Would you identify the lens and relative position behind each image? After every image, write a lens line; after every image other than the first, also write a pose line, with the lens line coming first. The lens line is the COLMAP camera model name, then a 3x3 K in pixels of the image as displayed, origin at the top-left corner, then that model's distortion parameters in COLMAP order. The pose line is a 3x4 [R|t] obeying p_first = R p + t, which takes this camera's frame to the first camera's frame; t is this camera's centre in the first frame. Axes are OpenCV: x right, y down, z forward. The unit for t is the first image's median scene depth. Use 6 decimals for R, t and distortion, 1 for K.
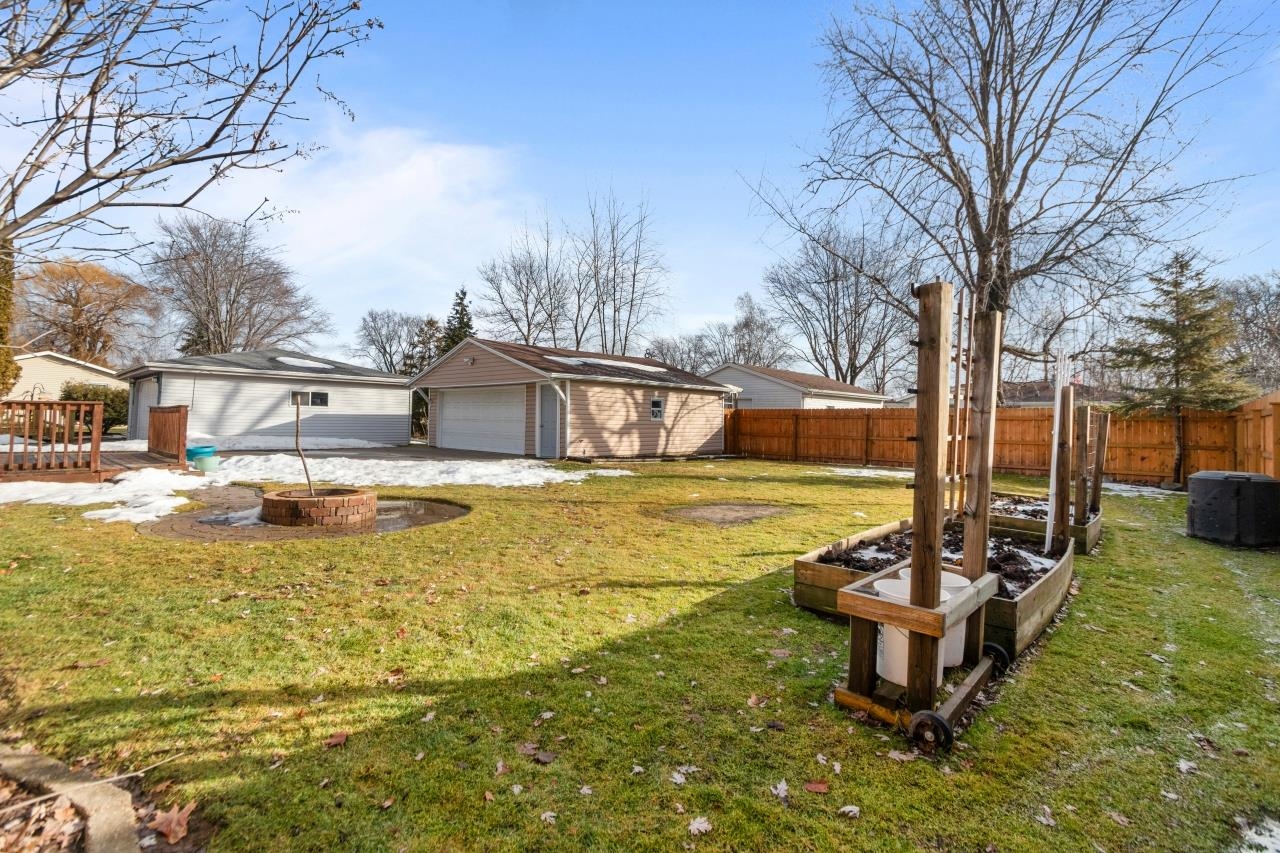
lens RADIAL K [[585.1, 0, 639.7], [0, 585.1, 405.0], [0, 0, 1]] dist [-0.000145, -0.000002]
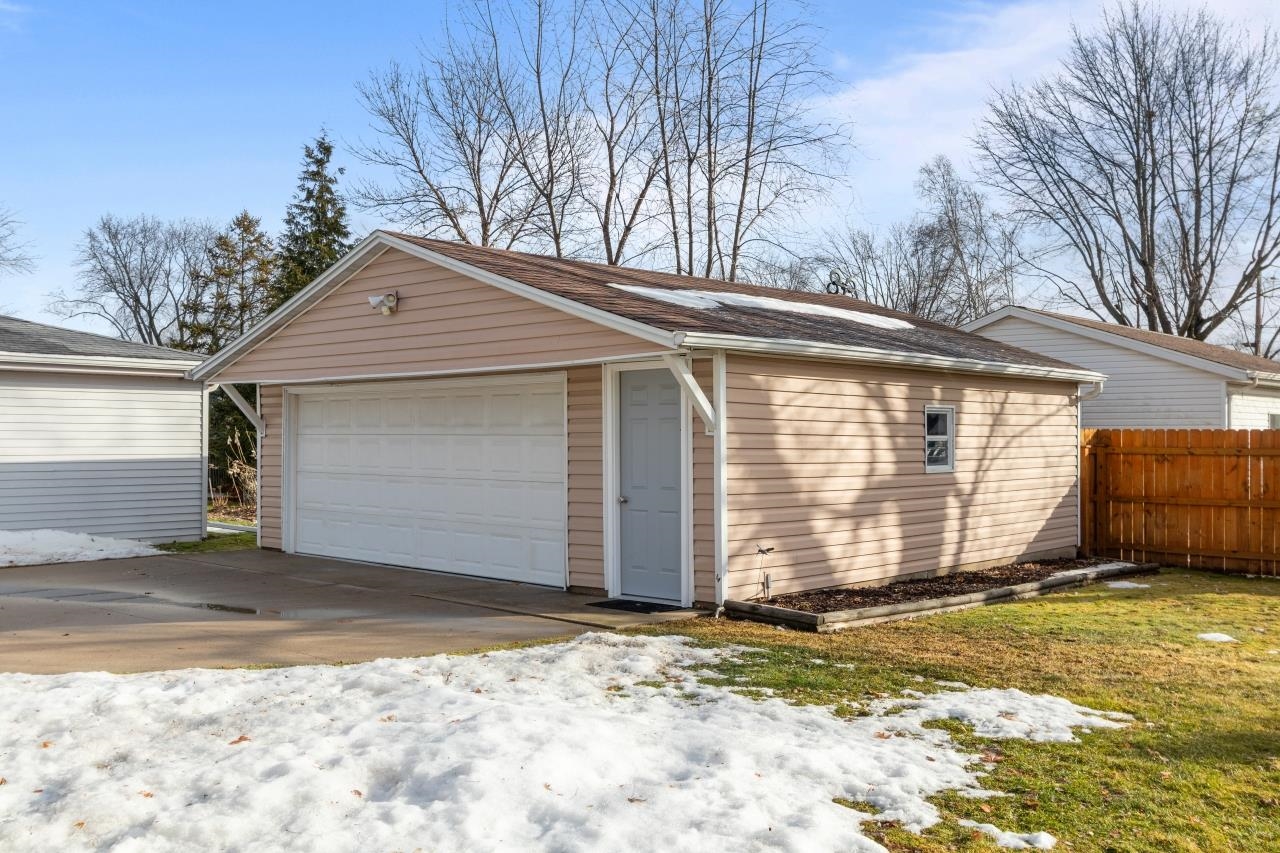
lens RADIAL K [[1177.4, 0, 640.0], [0, 1177.4, 426.5], [0, 0, 1]] dist [0.013079, 0.009686]
pose [[0.999851, -0.013633, -0.010568, -0.126737], [0.013803, 0.999773, 0.016207, -0.012323], [0.010345, -0.016351, 0.999813, 0.297960]]
